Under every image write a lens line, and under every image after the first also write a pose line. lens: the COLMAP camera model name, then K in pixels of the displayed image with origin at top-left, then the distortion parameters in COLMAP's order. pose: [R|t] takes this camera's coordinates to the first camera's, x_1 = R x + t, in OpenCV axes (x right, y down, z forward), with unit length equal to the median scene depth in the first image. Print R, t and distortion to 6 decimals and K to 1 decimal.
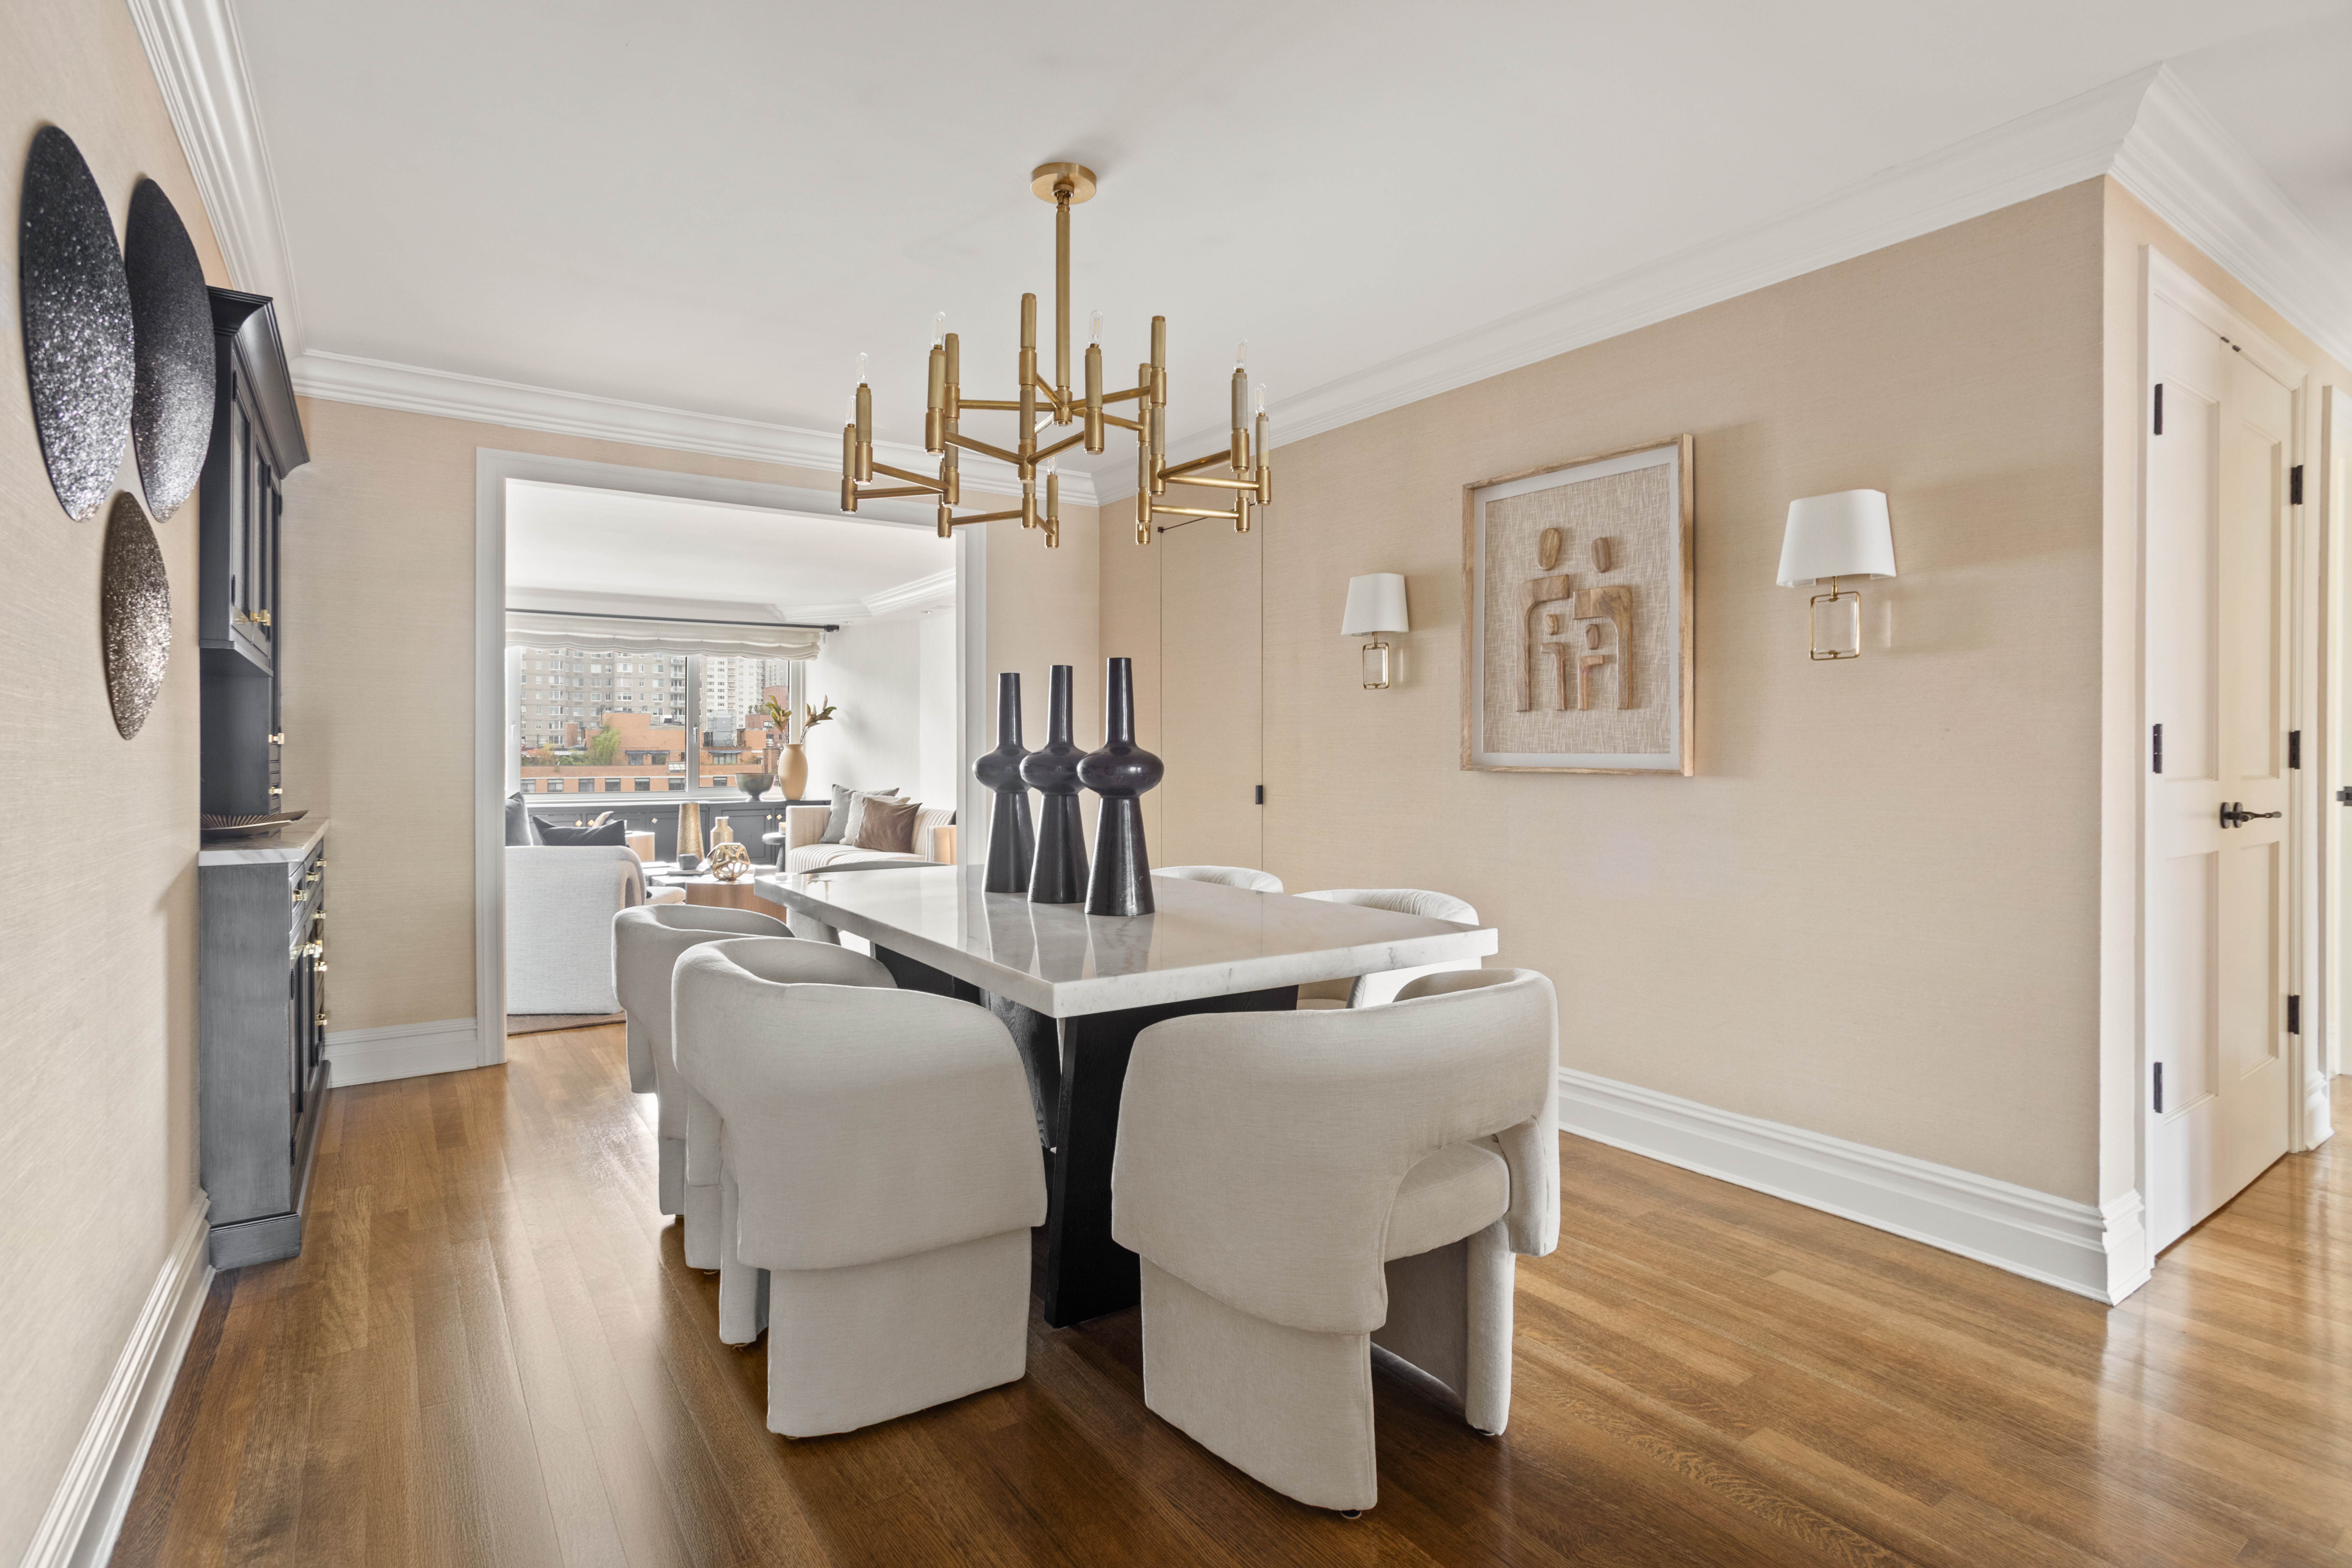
lens RADIAL K [[1147.9, 0, 1164.9], [0, 1147.9, 762.0], [0, 0, 1]] dist [-0.003225, 0.000115]
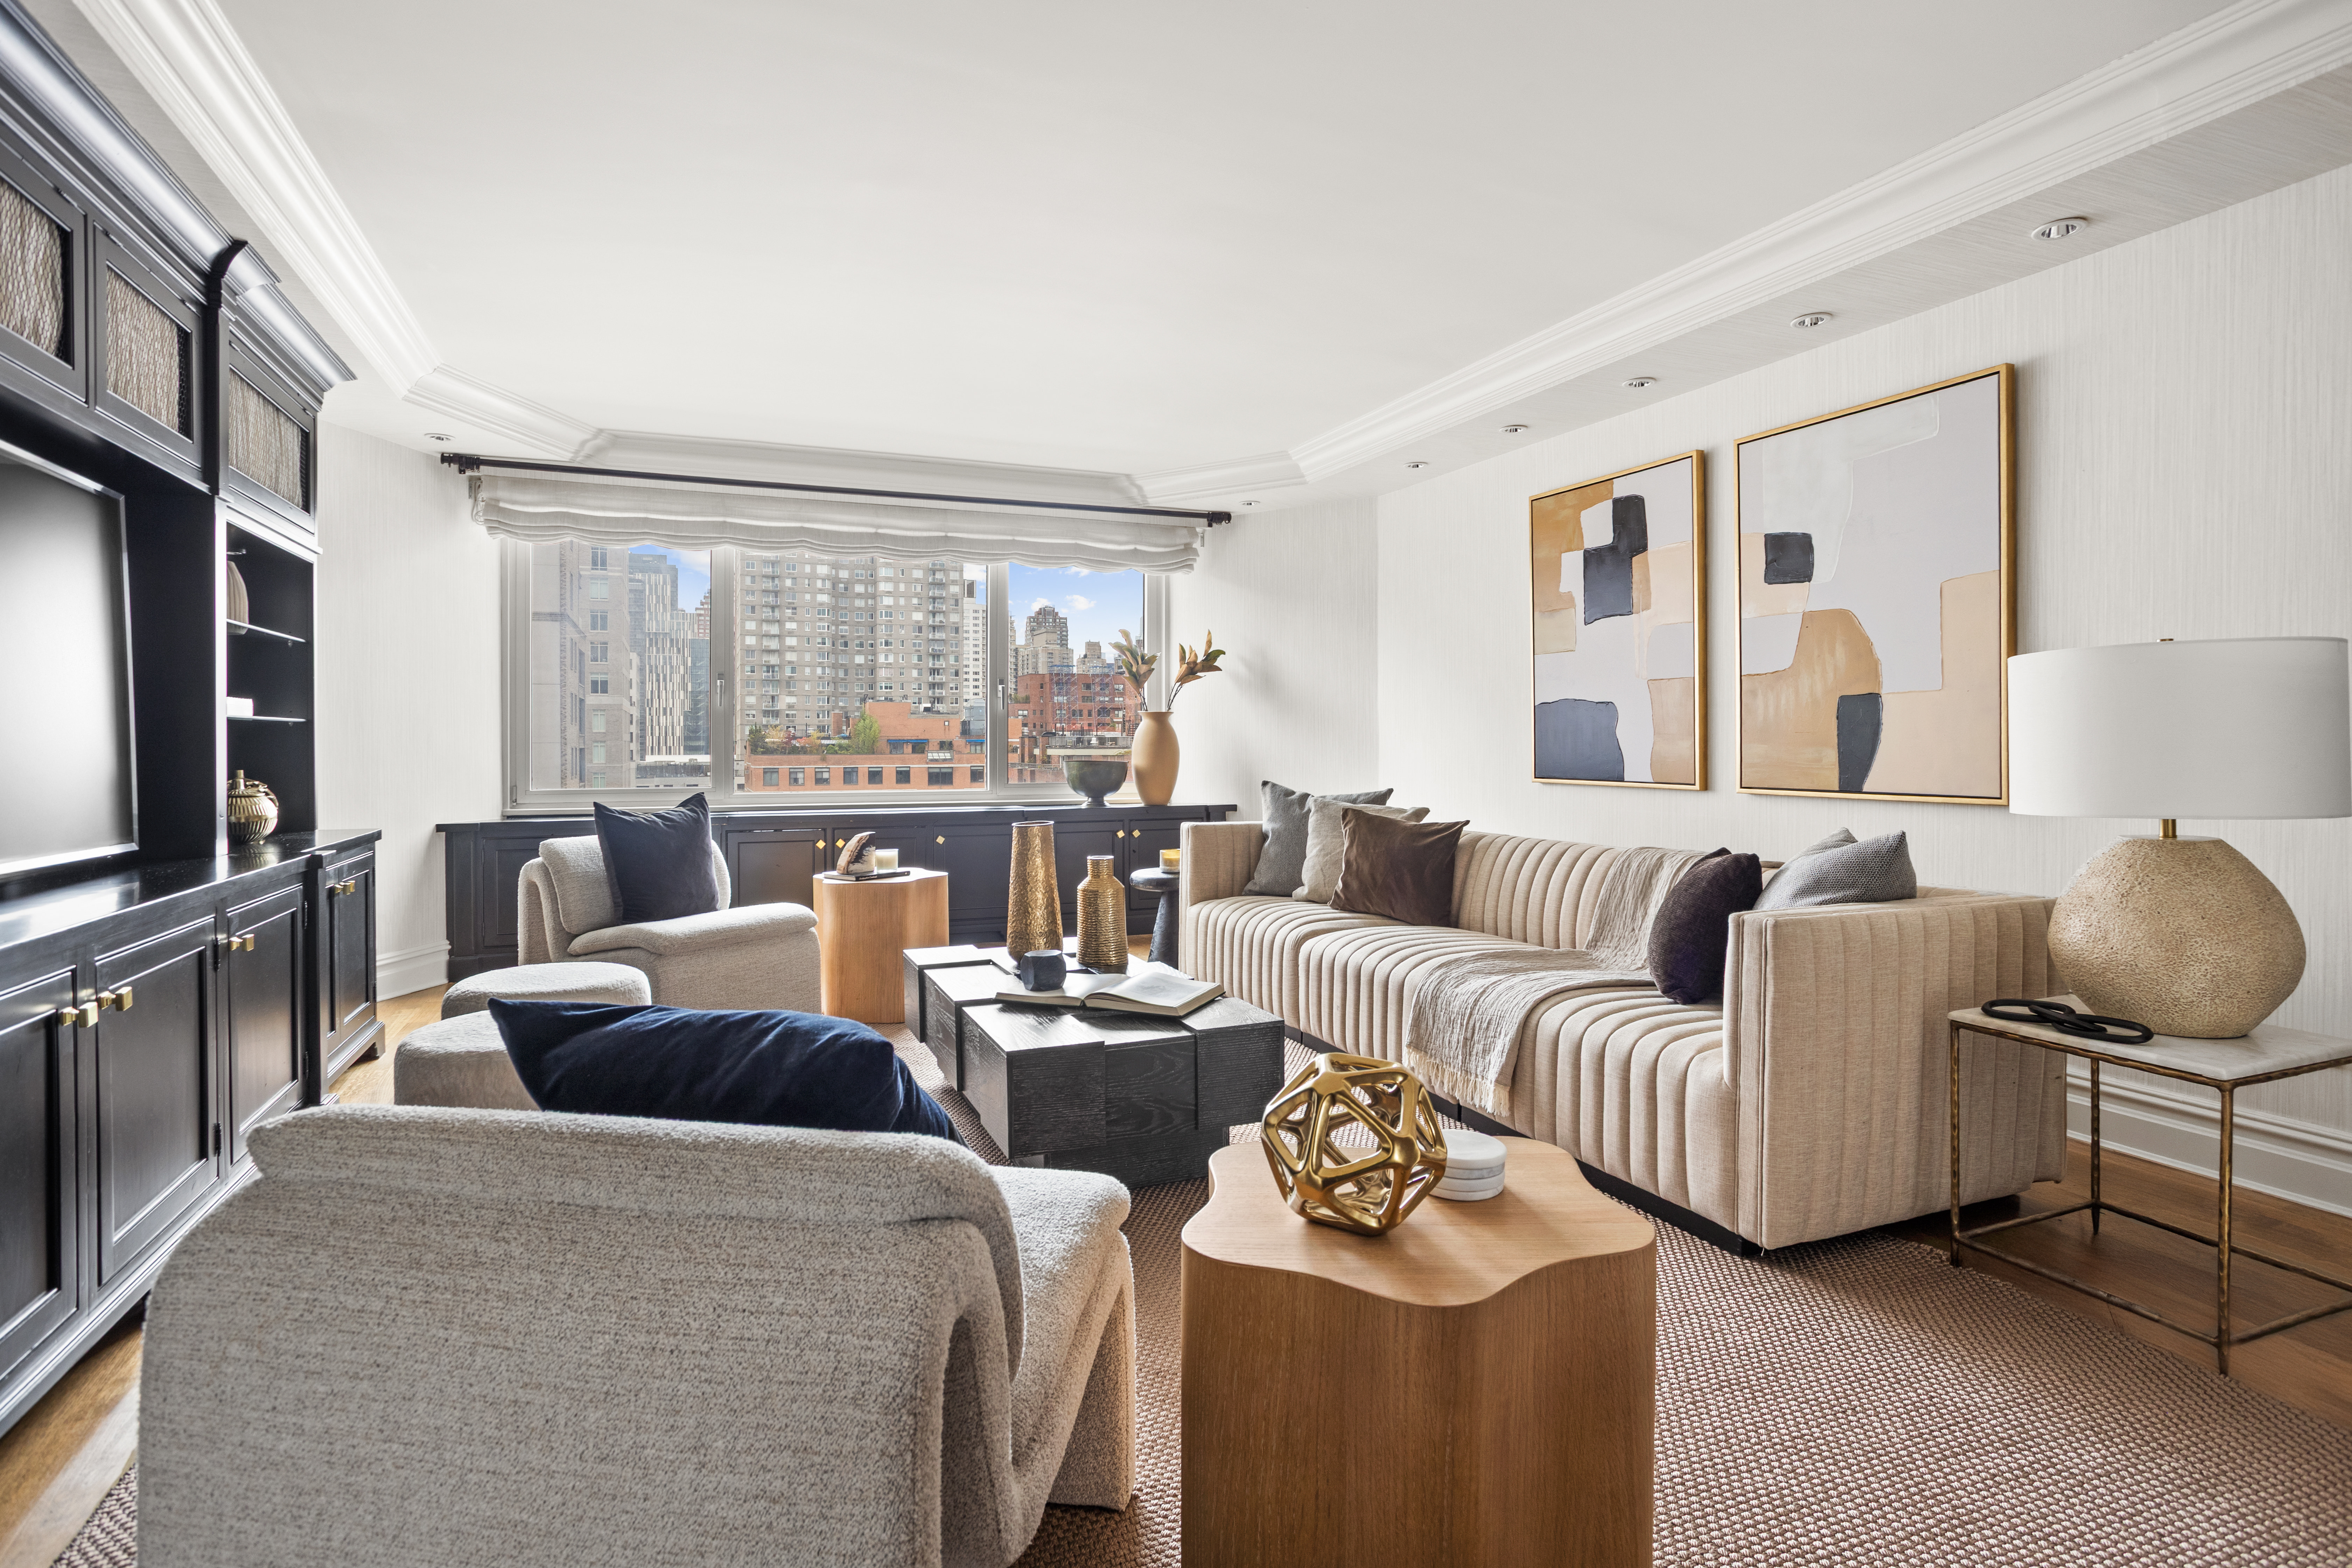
lens RADIAL K [[1203.2, 0, 1217.3], [0, 1203.2, 749.9], [0, 0, 1]] dist [-0.002114, -0.000253]
pose [[0.985377, 0.002862, -0.170367, -0.188452], [-0.003220, 0.999993, -0.001825, 0.005375], [0.170360, 0.002347, 0.985379, 0.392069]]
